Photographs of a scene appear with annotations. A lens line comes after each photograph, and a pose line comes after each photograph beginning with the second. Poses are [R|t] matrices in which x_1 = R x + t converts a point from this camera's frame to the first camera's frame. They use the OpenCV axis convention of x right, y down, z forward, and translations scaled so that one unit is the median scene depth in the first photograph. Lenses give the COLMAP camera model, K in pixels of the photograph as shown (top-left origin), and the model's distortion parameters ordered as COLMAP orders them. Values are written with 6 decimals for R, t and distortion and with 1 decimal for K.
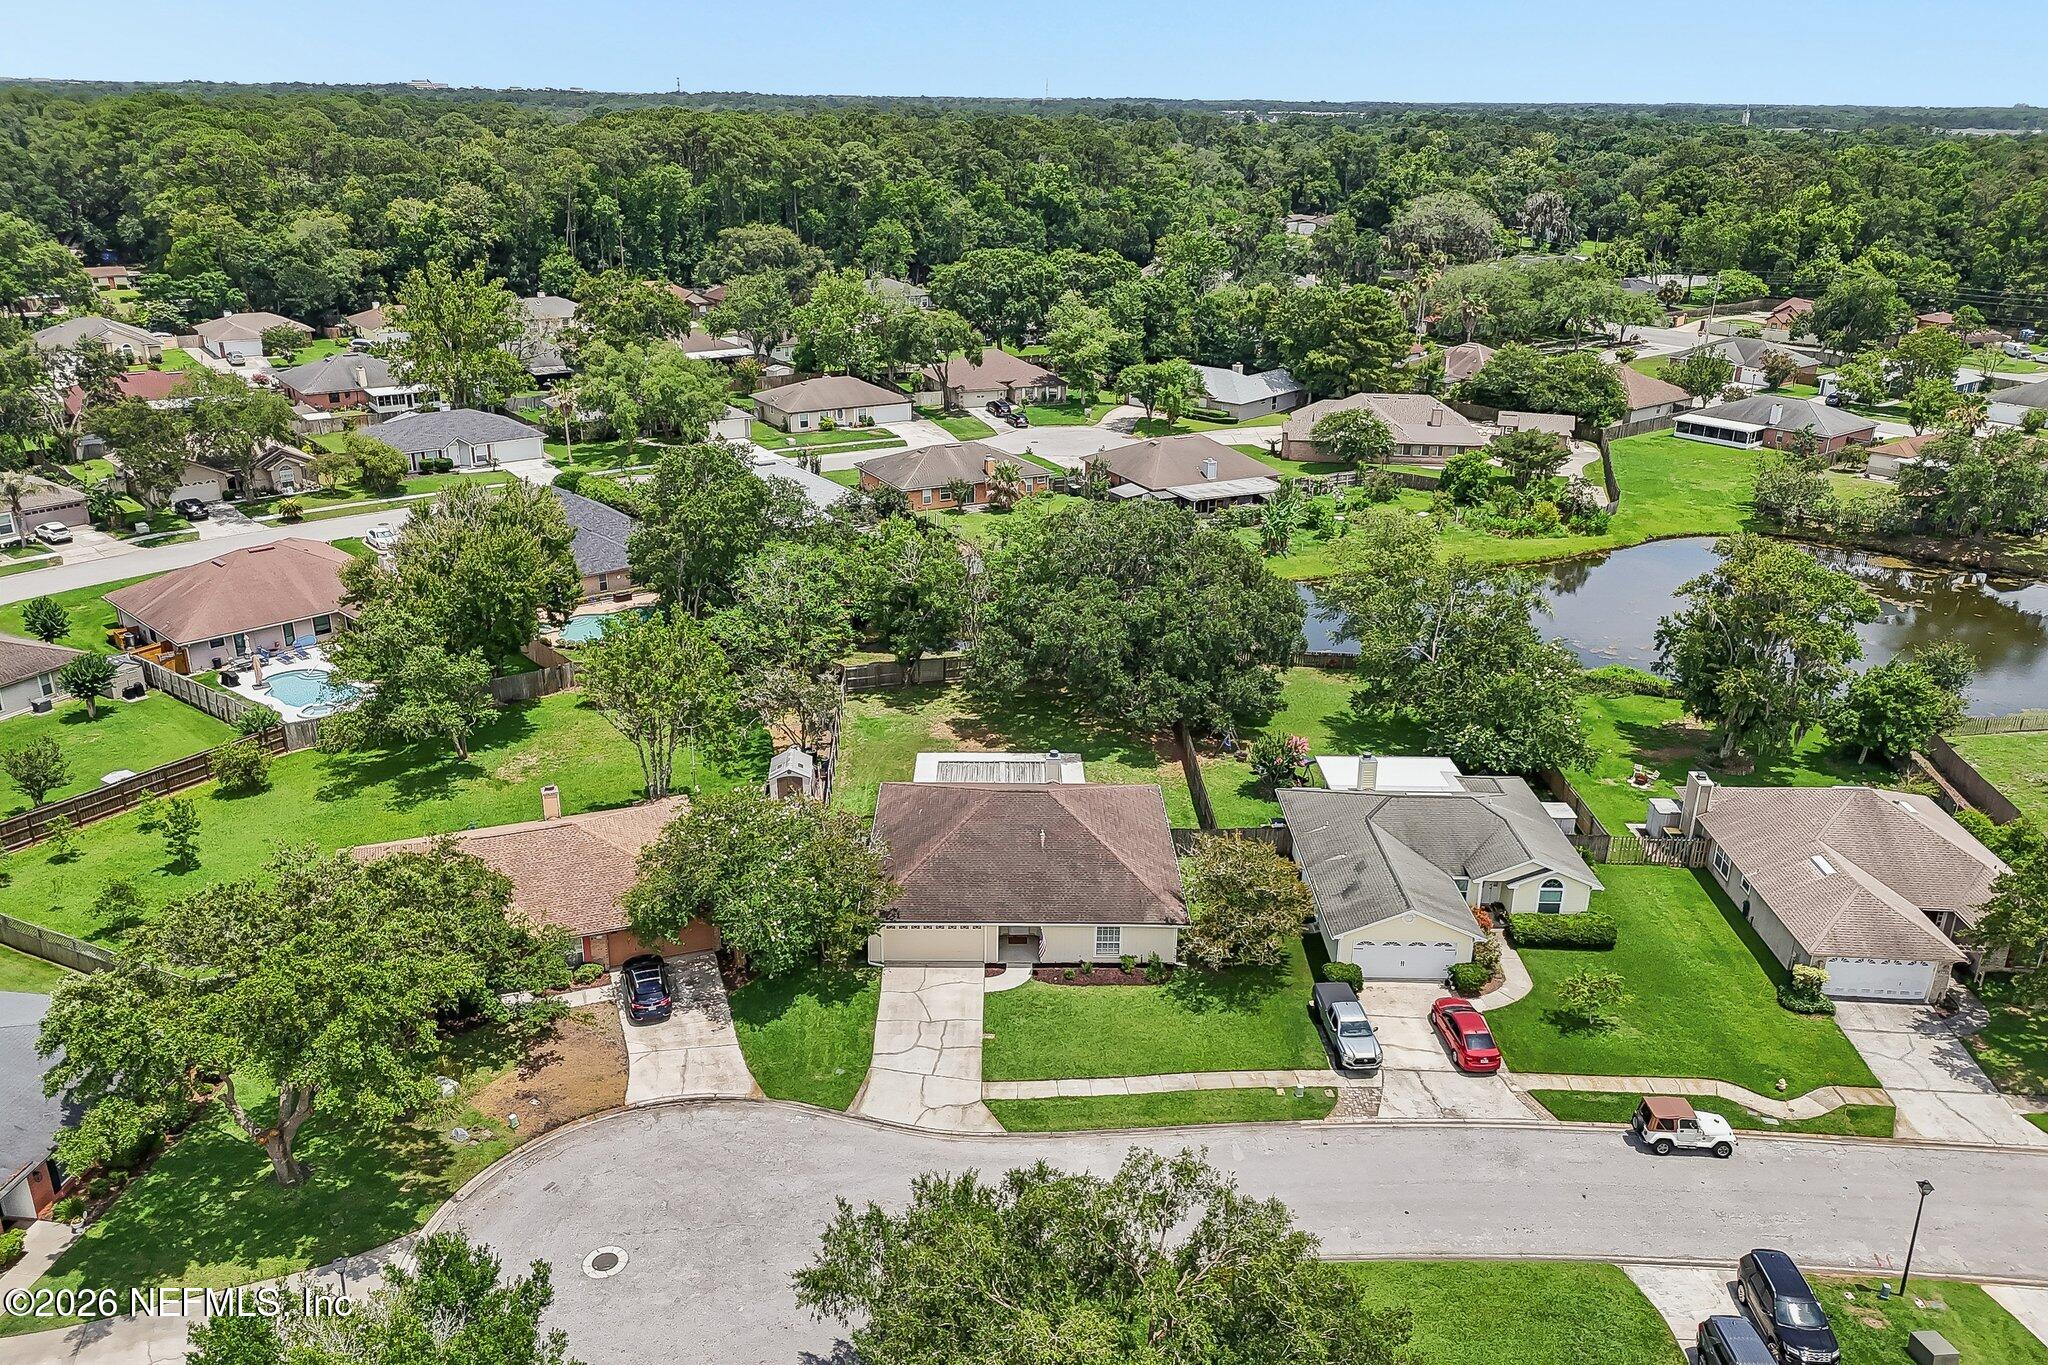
lens RADIAL K [[1510.0, 0, 1028.3], [0, 1510.0, 673.8], [0, 0, 1]] dist [0.049158, -0.041402]
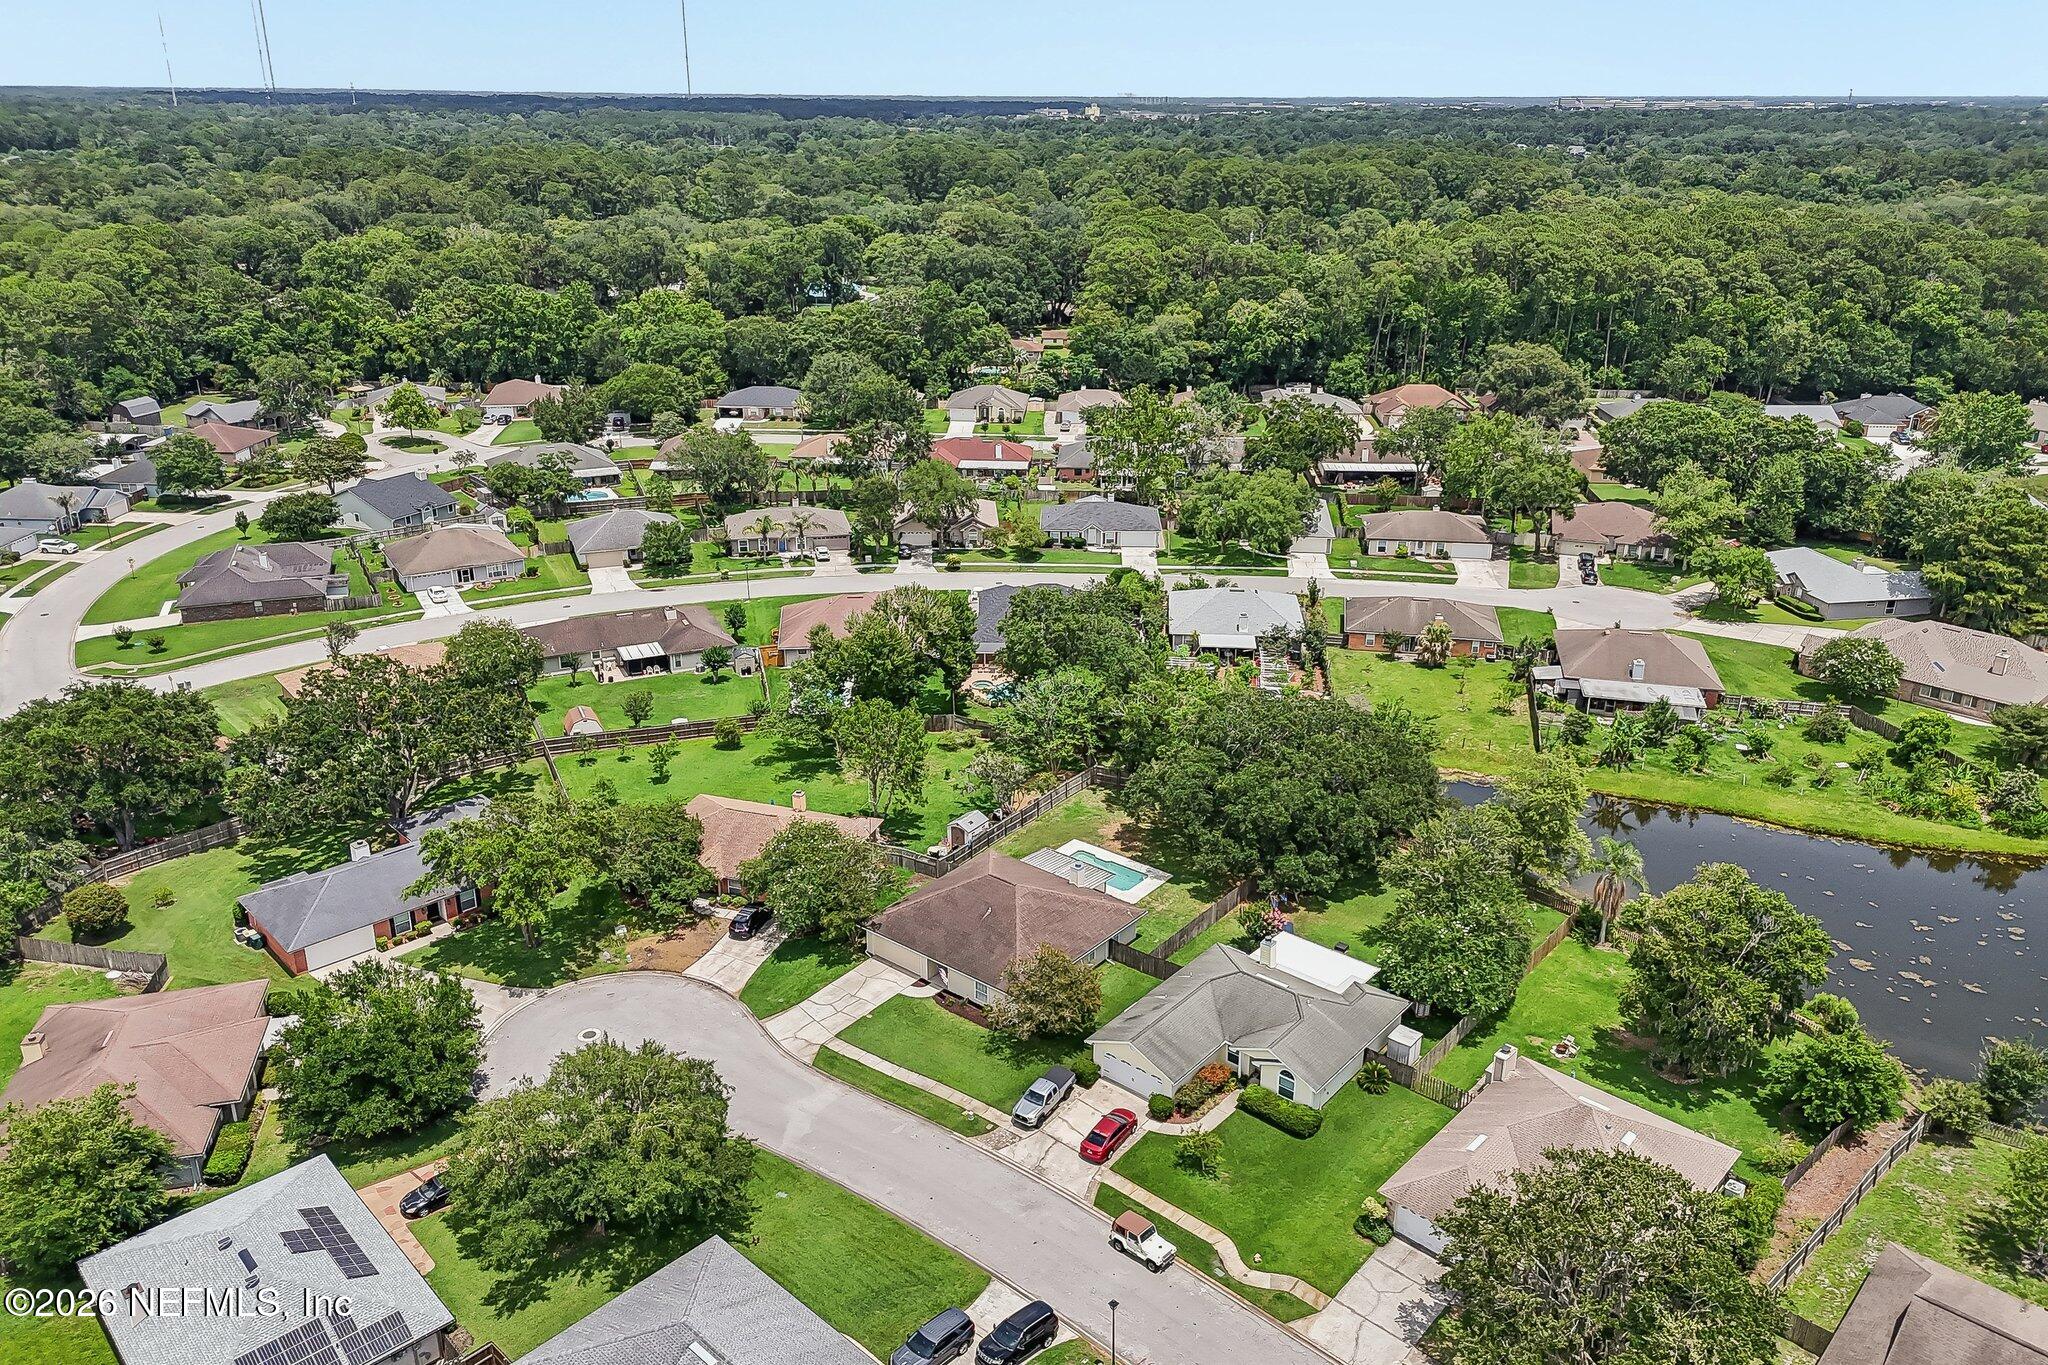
lens RADIAL K [[1510.0, 0, 1018.0], [0, 1510.0, 675.5], [0, 0, 1]] dist [0.049158, -0.041402]
pose [[0.764561, 0.219483, -0.606031, 0.909362], [-0.221391, 0.972457, 0.072886, -0.240455], [0.605337, 0.078444, 0.792094, -0.180862]]
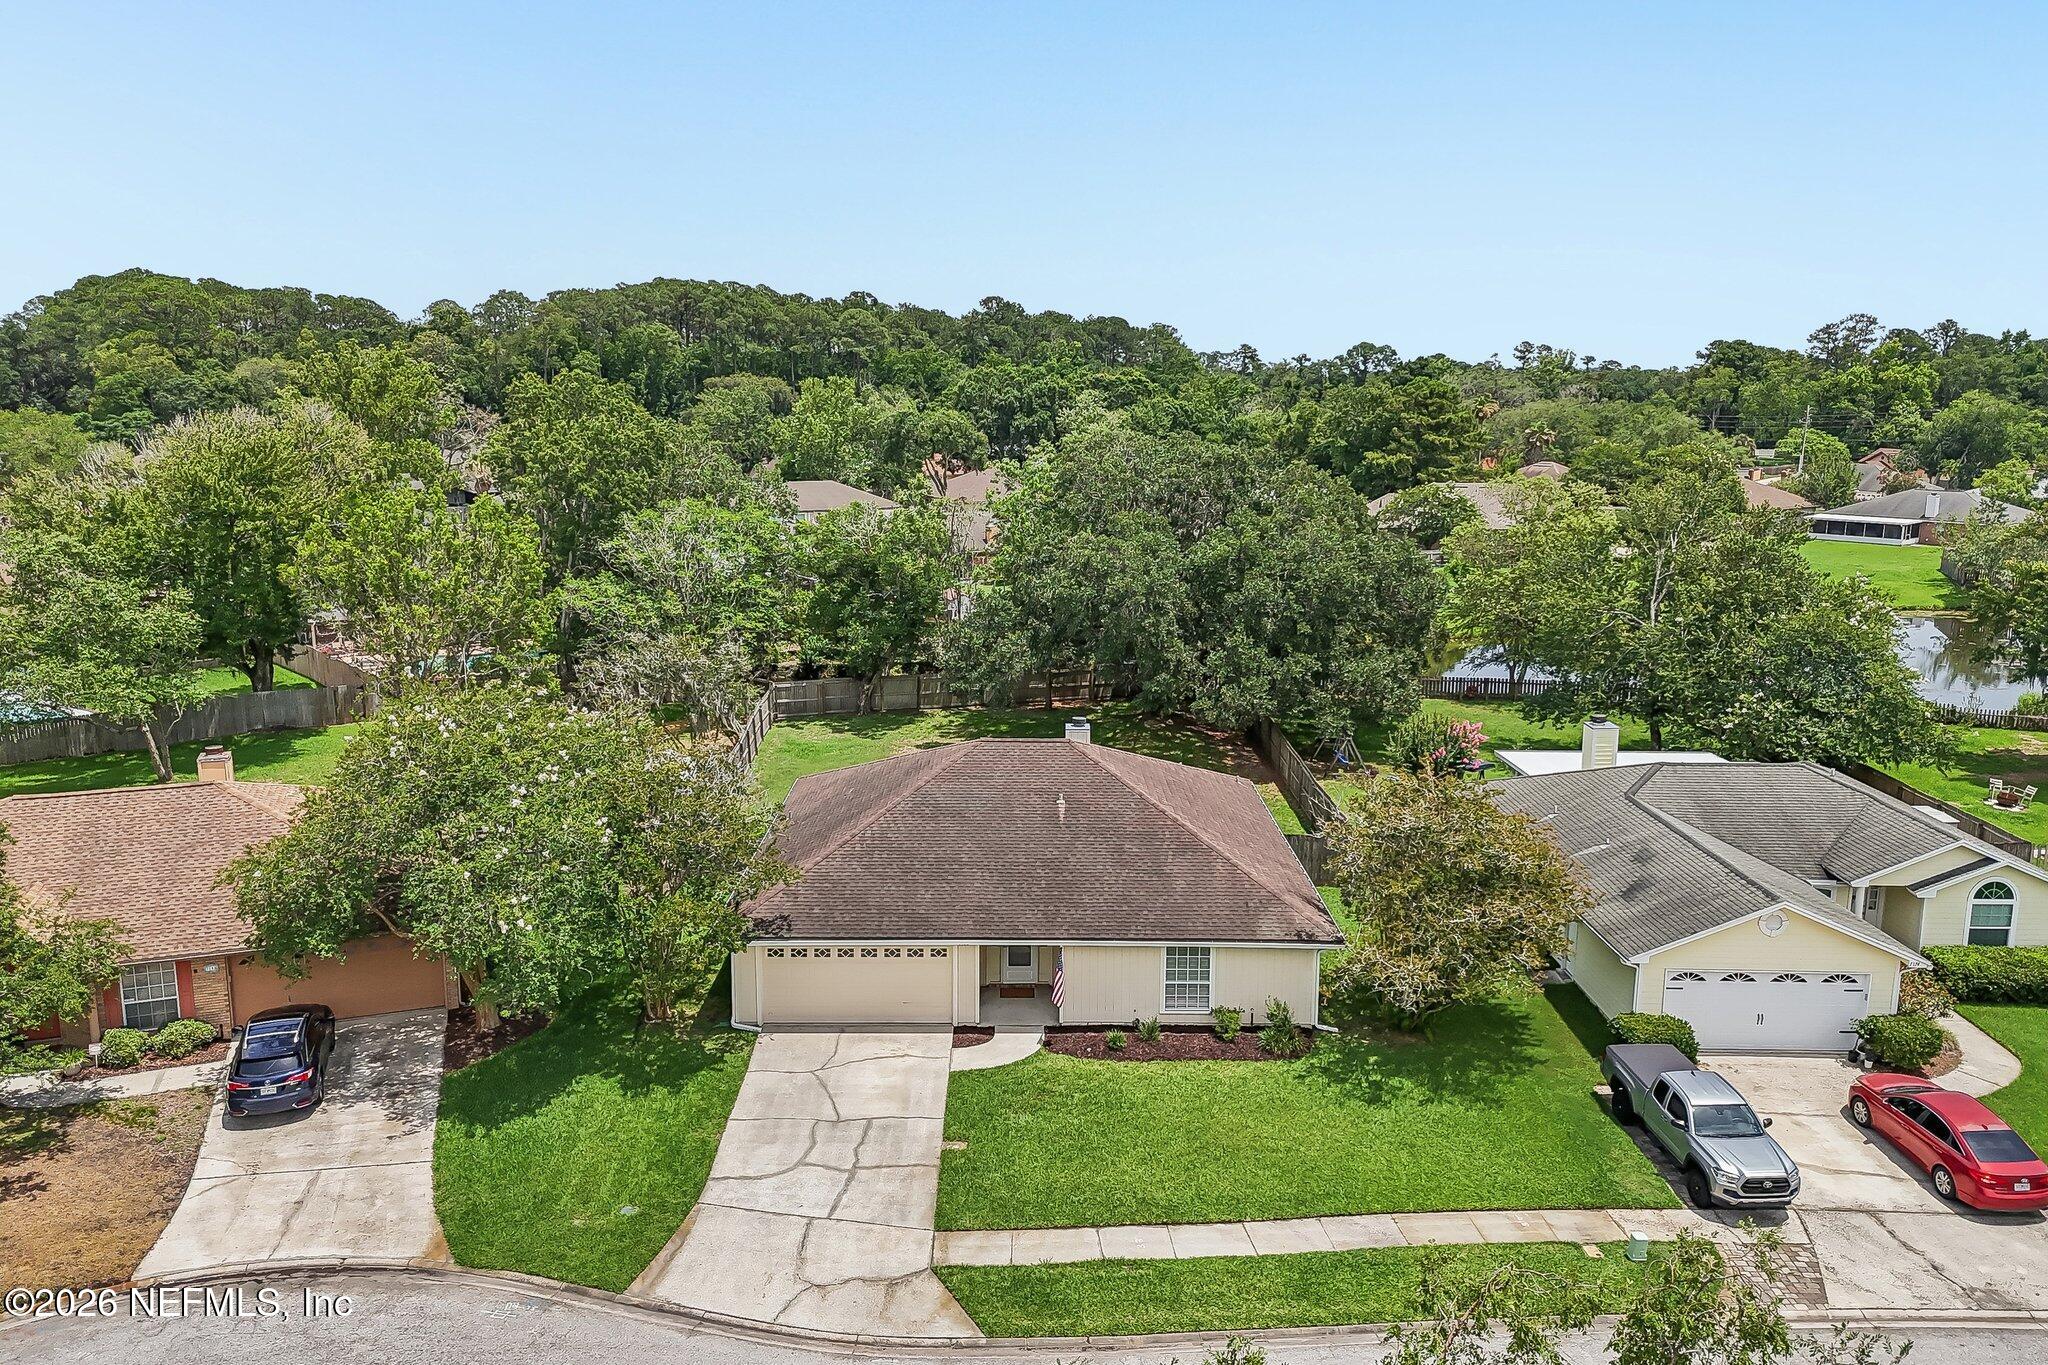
lens RADIAL K [[1510.0, 0, 1026.7], [0, 1510.0, 685.4], [0, 0, 1]] dist [0.049158, -0.041402]
pose [[0.999910, -0.007172, -0.011307, 0.003374], [0.005196, 0.986112, -0.165998, 0.161963], [0.012340, 0.165924, 0.986061, 0.459613]]
